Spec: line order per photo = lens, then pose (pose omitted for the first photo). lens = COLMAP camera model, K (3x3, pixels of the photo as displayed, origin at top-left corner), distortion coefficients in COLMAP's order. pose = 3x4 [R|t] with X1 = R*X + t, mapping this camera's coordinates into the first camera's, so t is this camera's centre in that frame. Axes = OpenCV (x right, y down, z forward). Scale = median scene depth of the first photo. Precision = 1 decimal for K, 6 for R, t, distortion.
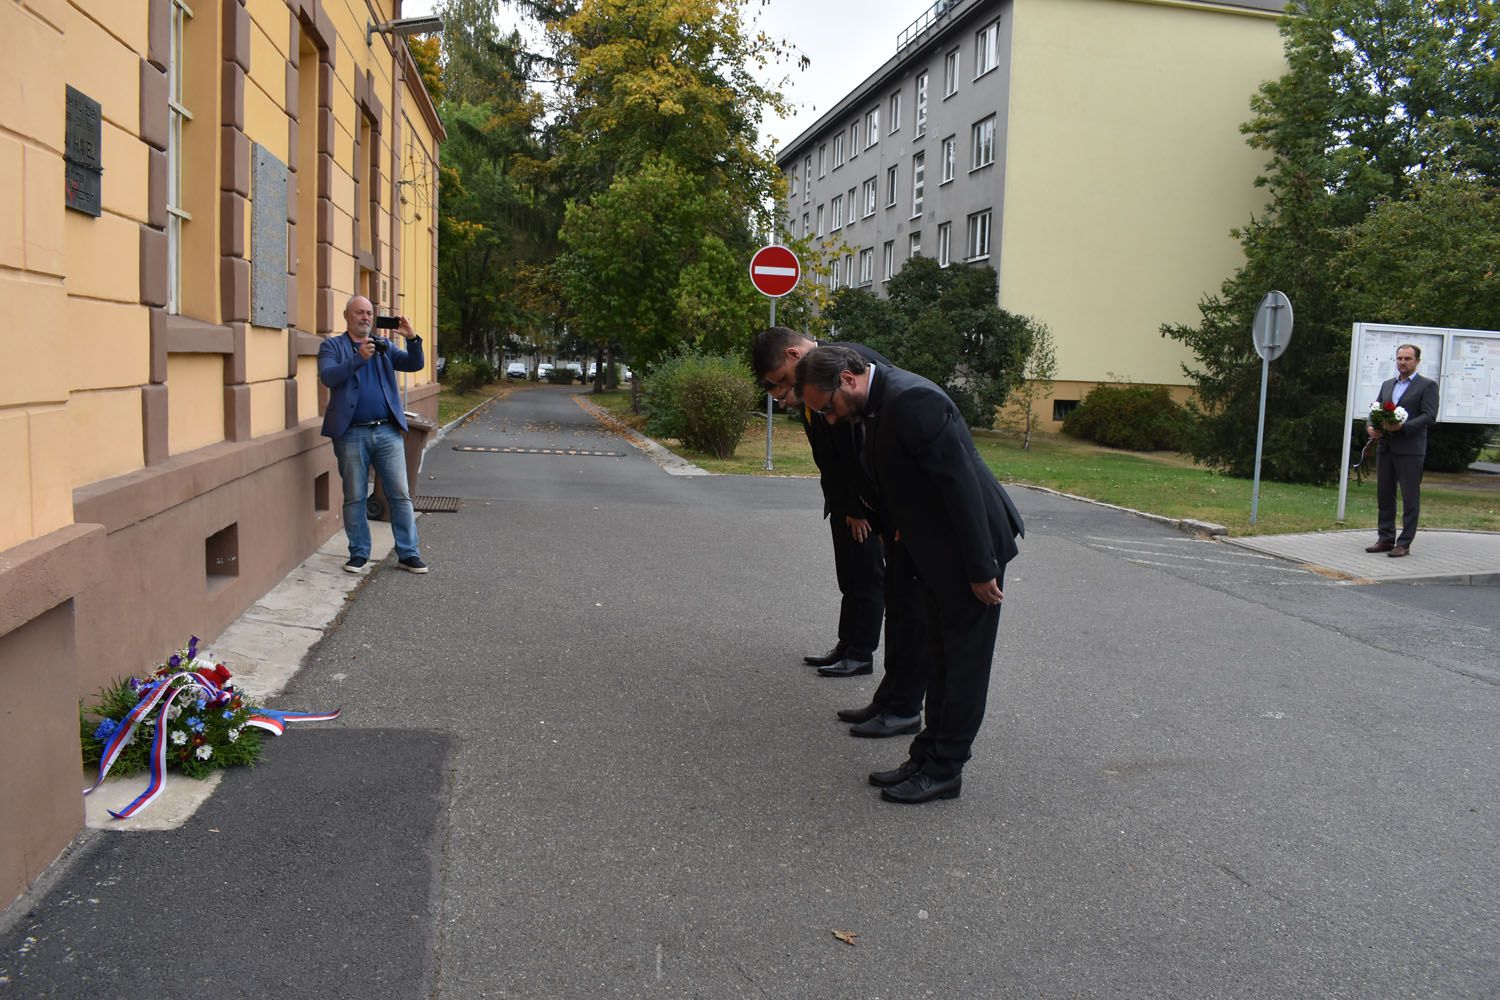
lens RADIAL K [[1185.2, 0, 750.0], [0, 1185.2, 500.0], [0, 0, 1]] dist [-0.082334, 0.003806]
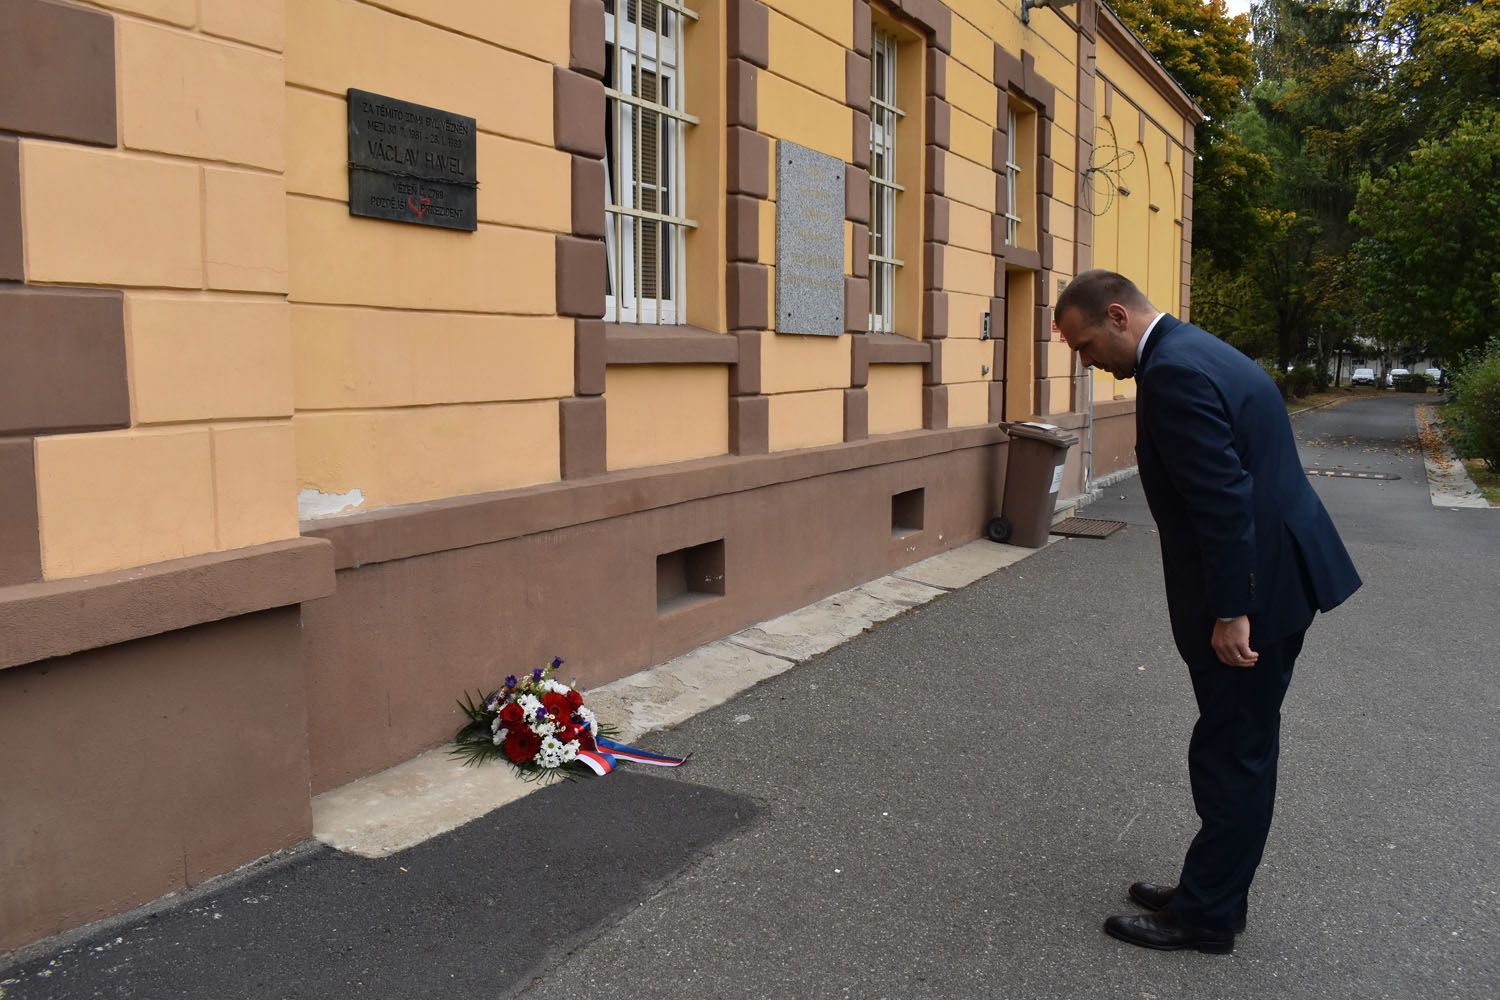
lens RADIAL K [[1234.8, 0, 751.2], [0, 1234.8, 505.7], [0, 0, 1]] dist [-0.094948, 0.018215]
pose [[0.777066, 0.042892, -0.627956, 0.240612], [-0.046908, 0.998847, 0.010178, -0.022762], [0.627669, 0.021547, 0.778182, 0.257765]]
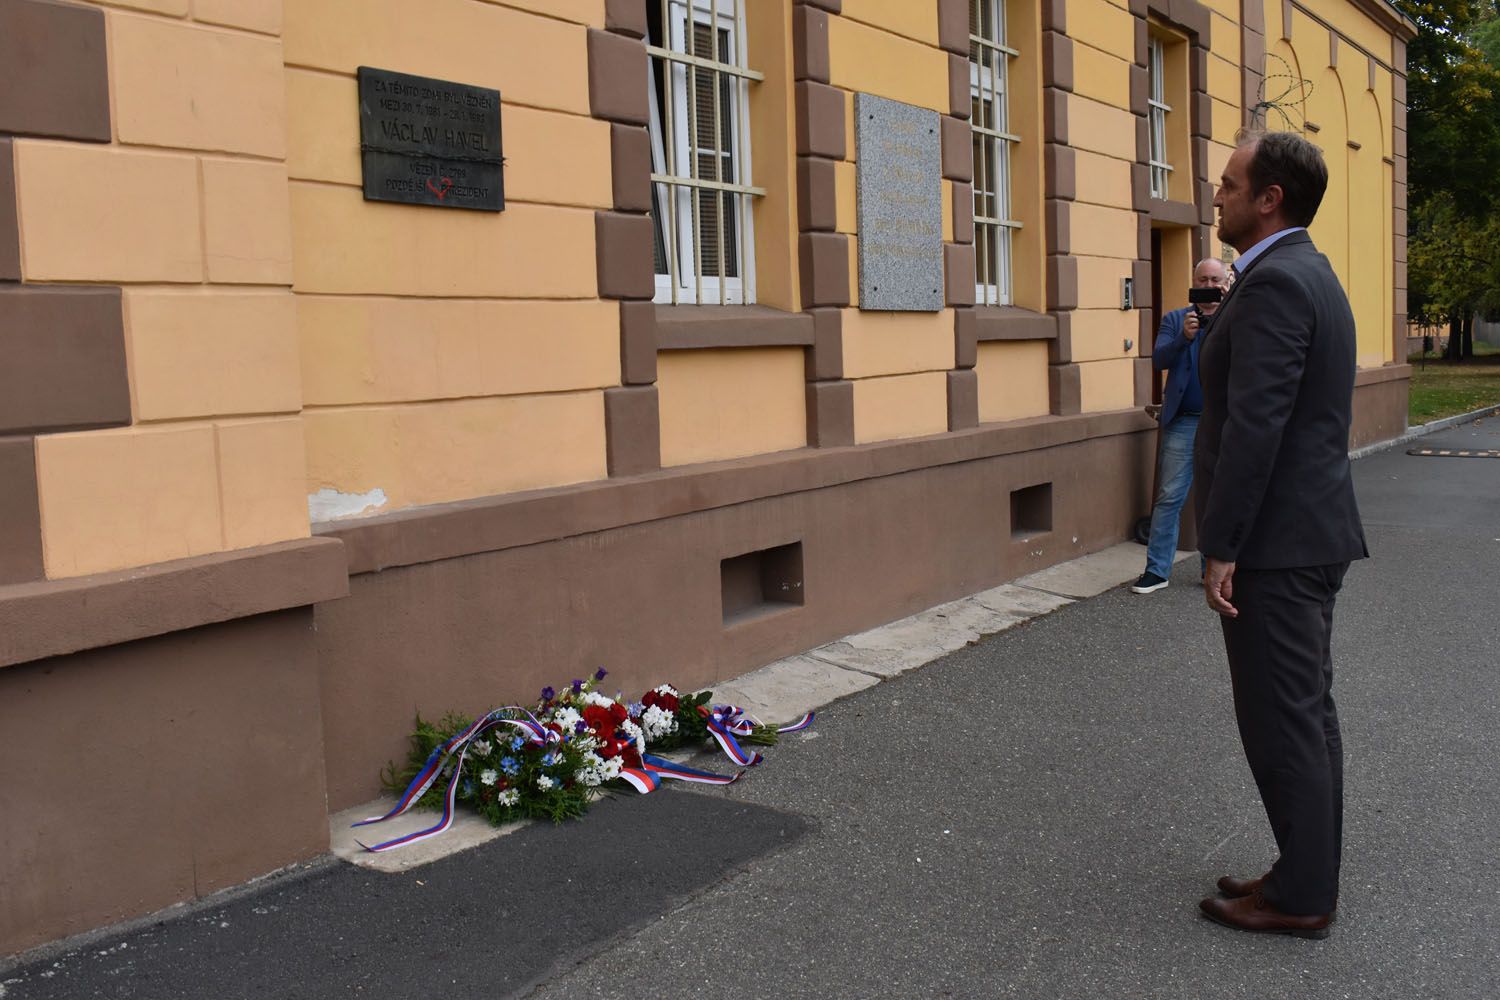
lens RADIAL K [[1465.9, 0, 750.0], [0, 1465.9, 500.0], [0, 0, 1]] dist [-0.079818, 0.016406]
pose [[0.704778, 0.016681, -0.709232, 0.335329], [-0.024122, 0.999709, -0.000458, -0.011892], [0.709018, 0.017431, 0.704975, 0.245661]]
